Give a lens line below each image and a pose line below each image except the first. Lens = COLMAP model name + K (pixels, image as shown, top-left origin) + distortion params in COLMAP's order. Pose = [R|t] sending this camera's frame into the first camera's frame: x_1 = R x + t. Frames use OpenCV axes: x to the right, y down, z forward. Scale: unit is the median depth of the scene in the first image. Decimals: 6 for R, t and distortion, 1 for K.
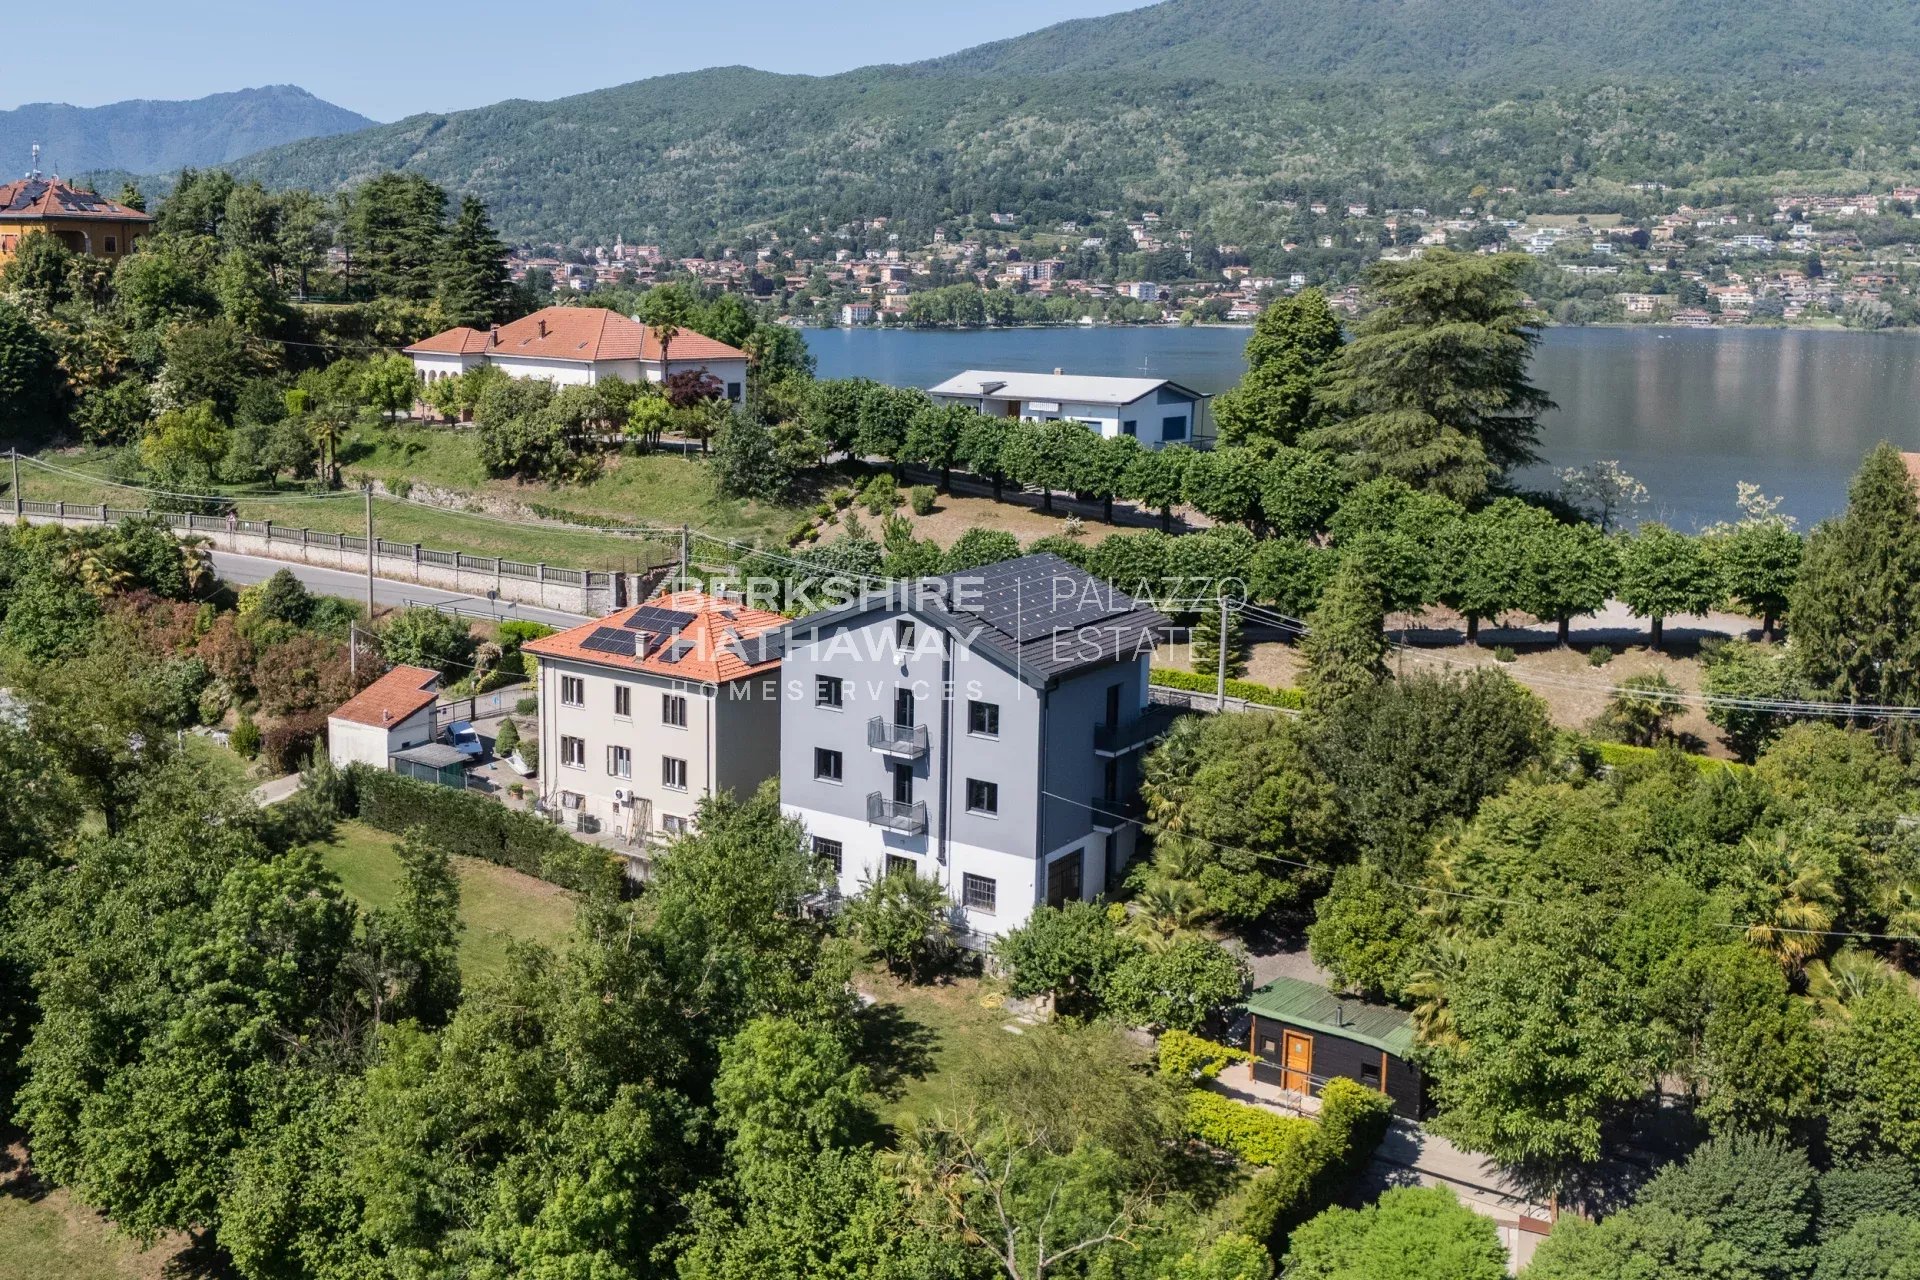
lens RADIAL K [[1865.9, 0, 822.1], [0, 1865.9, 579.2], [0, 0, 1]] dist [0.092399, -0.119375]
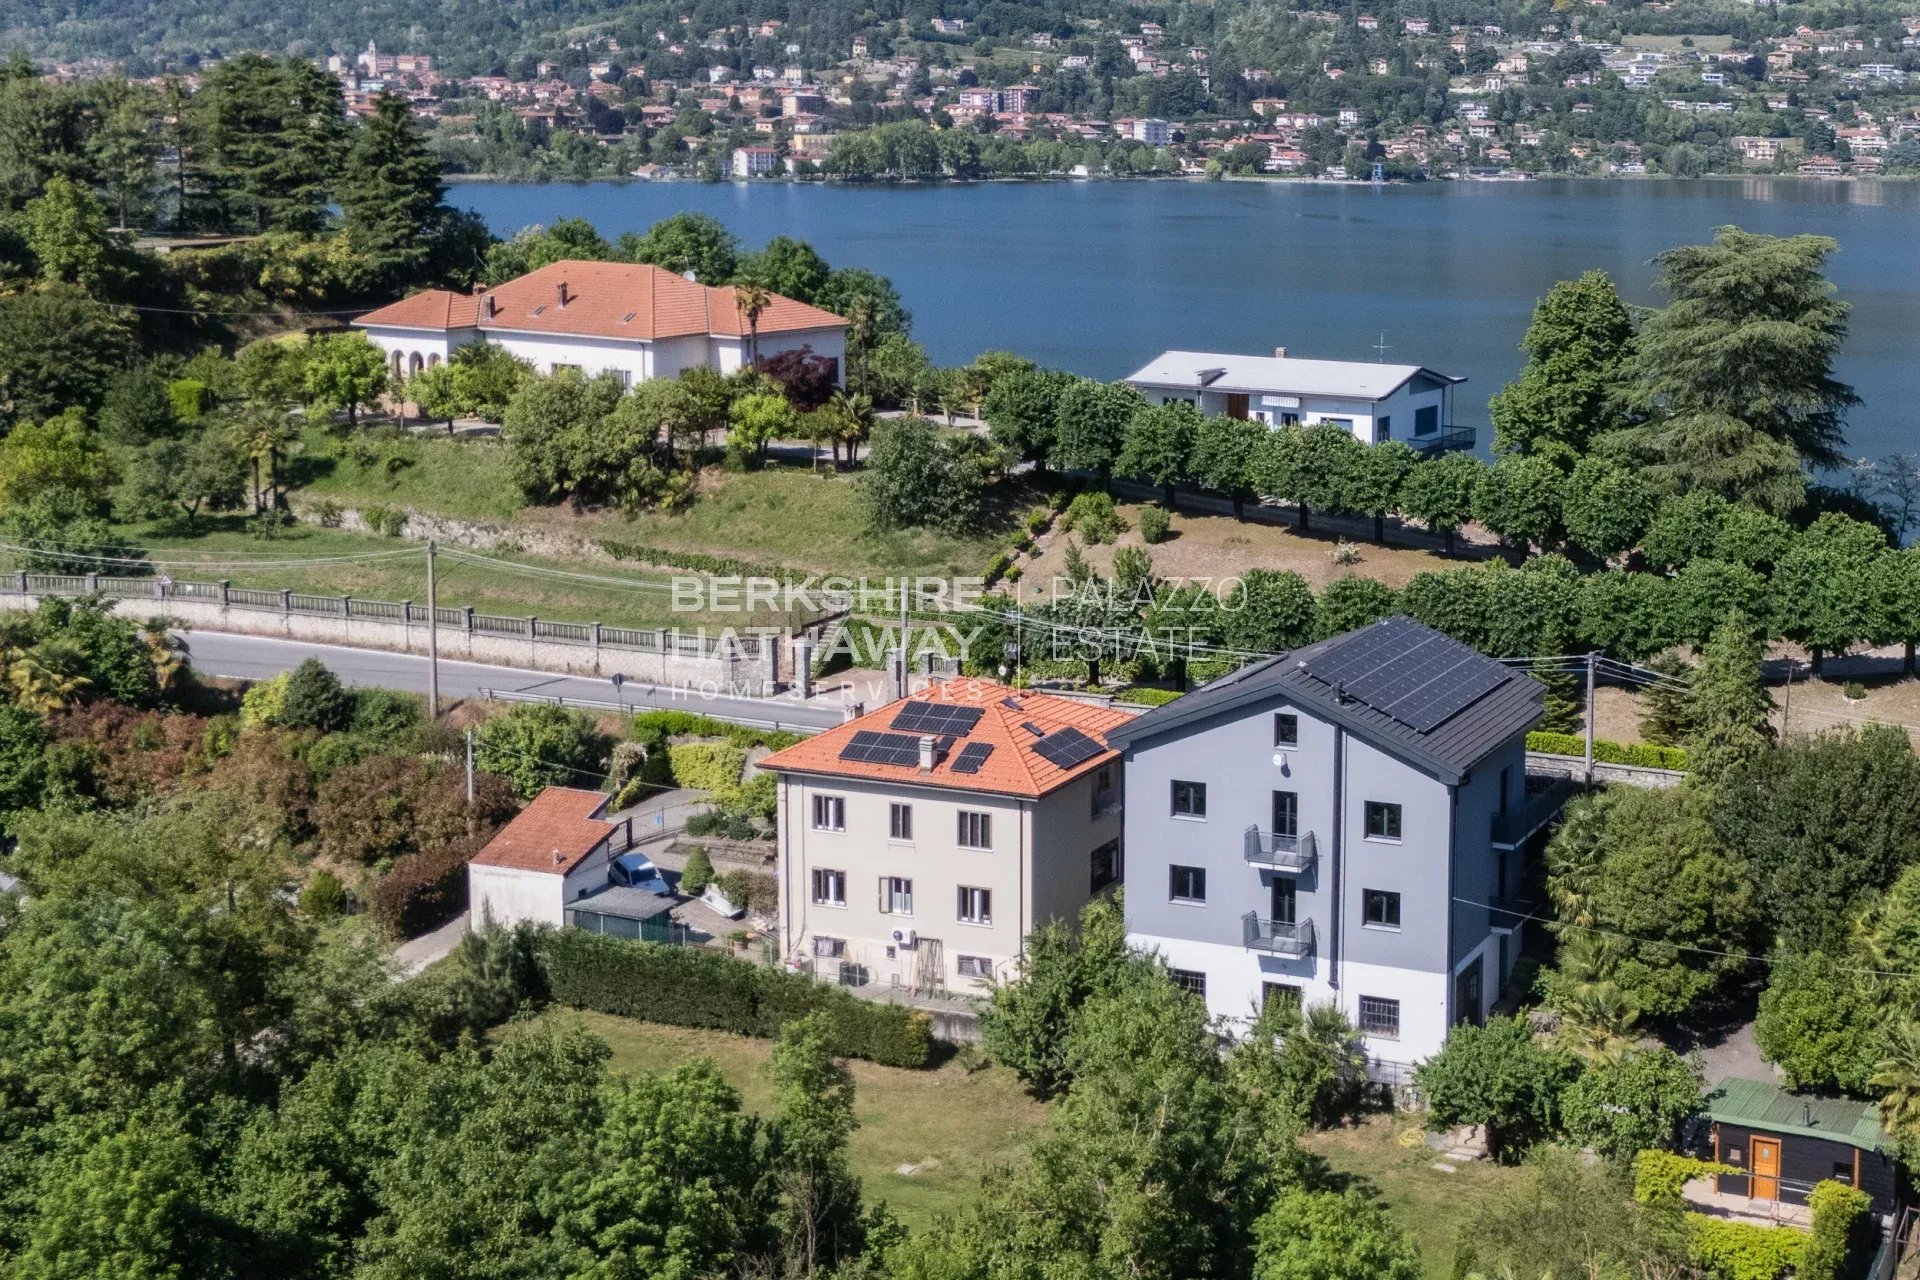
lens RADIAL K [[2561.5, 0, 1456.8], [0, 2561.5, 469.2], [0, 0, 1]] dist [0.175495, -0.535386]
pose [[0.957179, -0.038029, 0.286988, -0.133551], [0.042806, 0.999029, -0.010384, -0.046805], [-0.286315, 0.022224, 0.957878, -0.114345]]
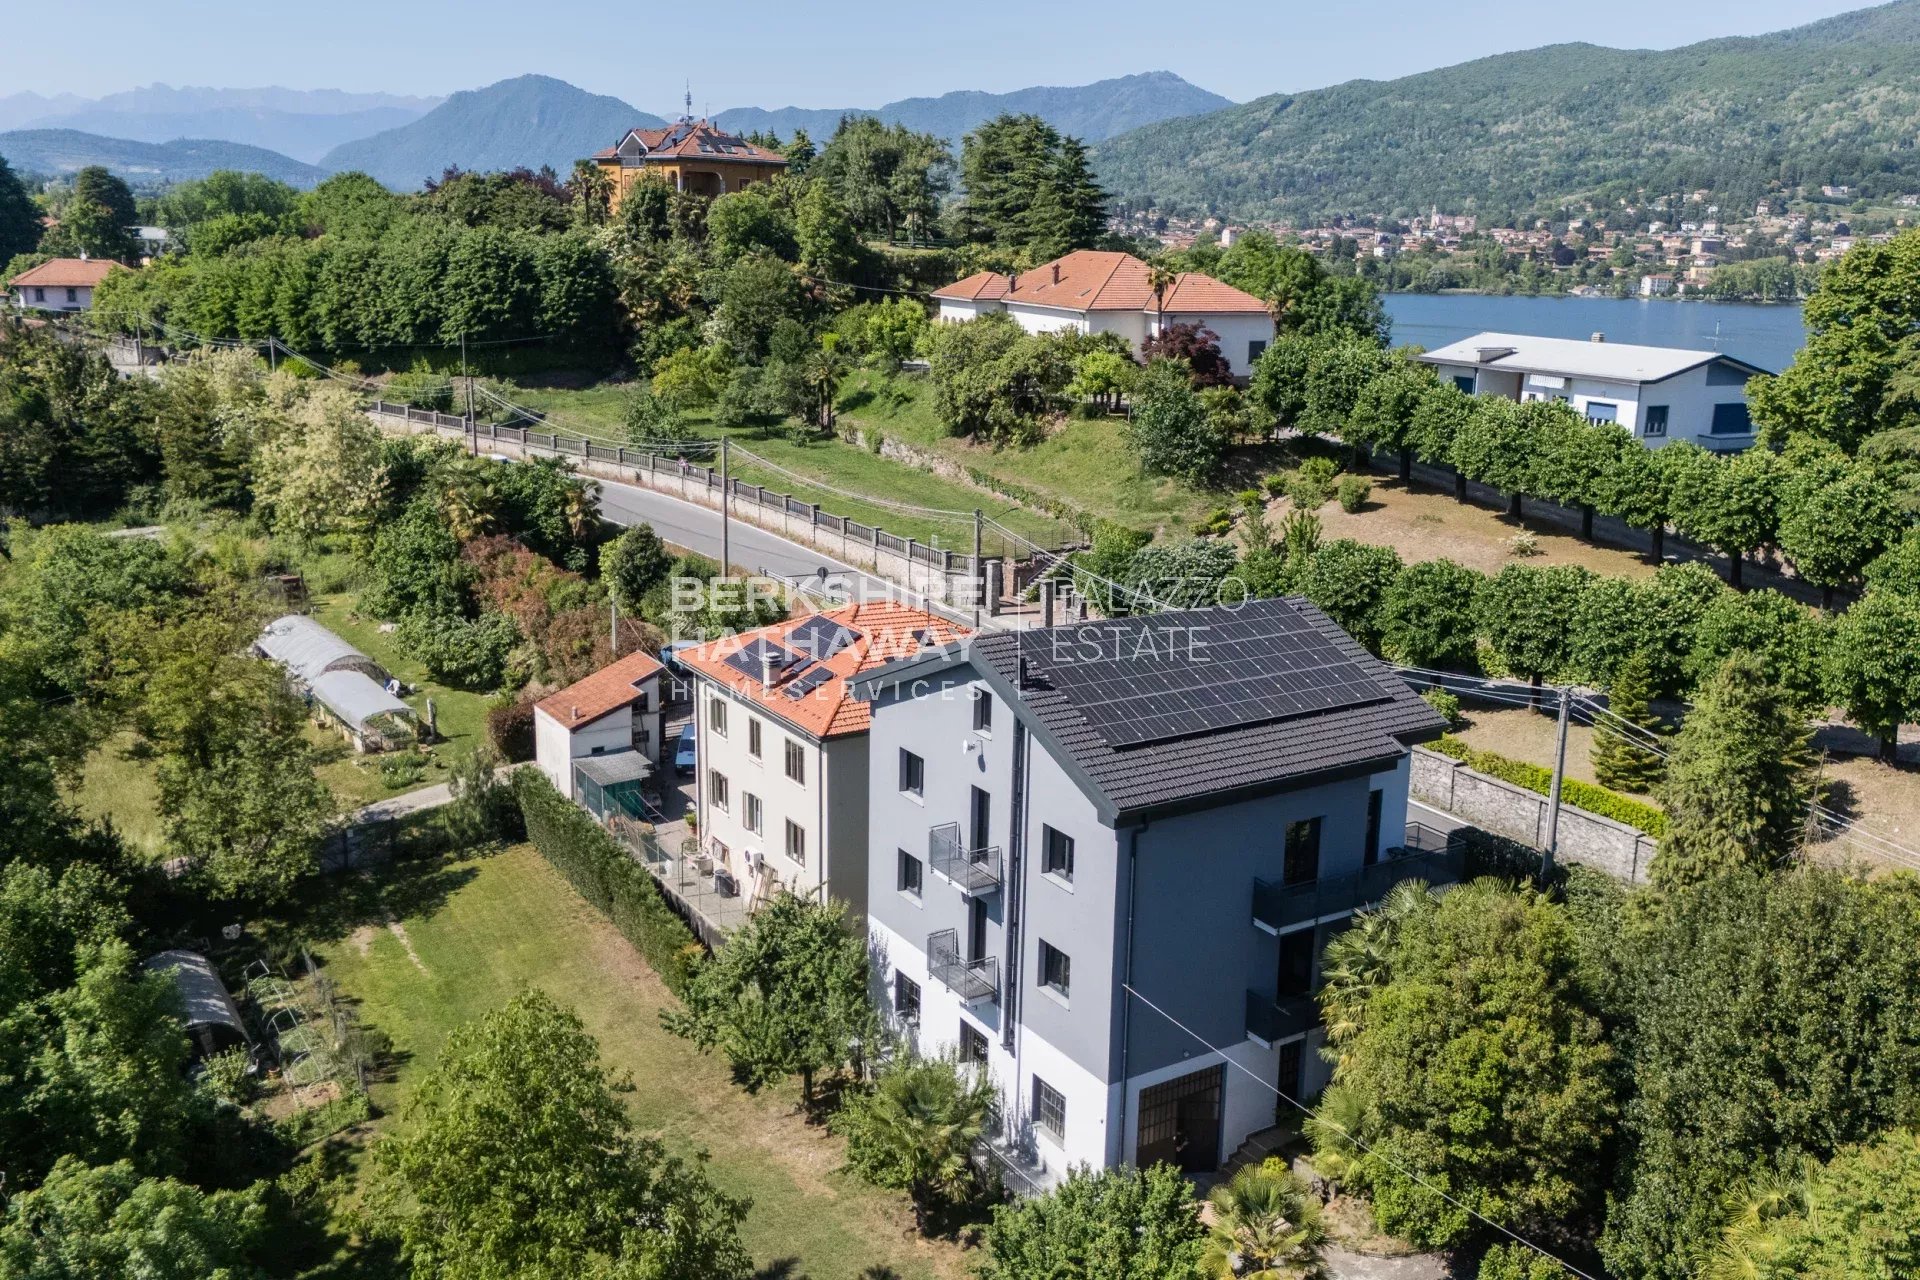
lens RADIAL K [[1671.4, 0, 1057.8], [0, 1671.4, 641.2], [0, 0, 1]] dist [0.085956, -0.113636]
pose [[0.945716, 0.094107, -0.311070, 0.153776], [-0.072030, 0.994048, 0.081738, -0.027793], [0.316910, -0.054894, 0.946866, 0.266787]]
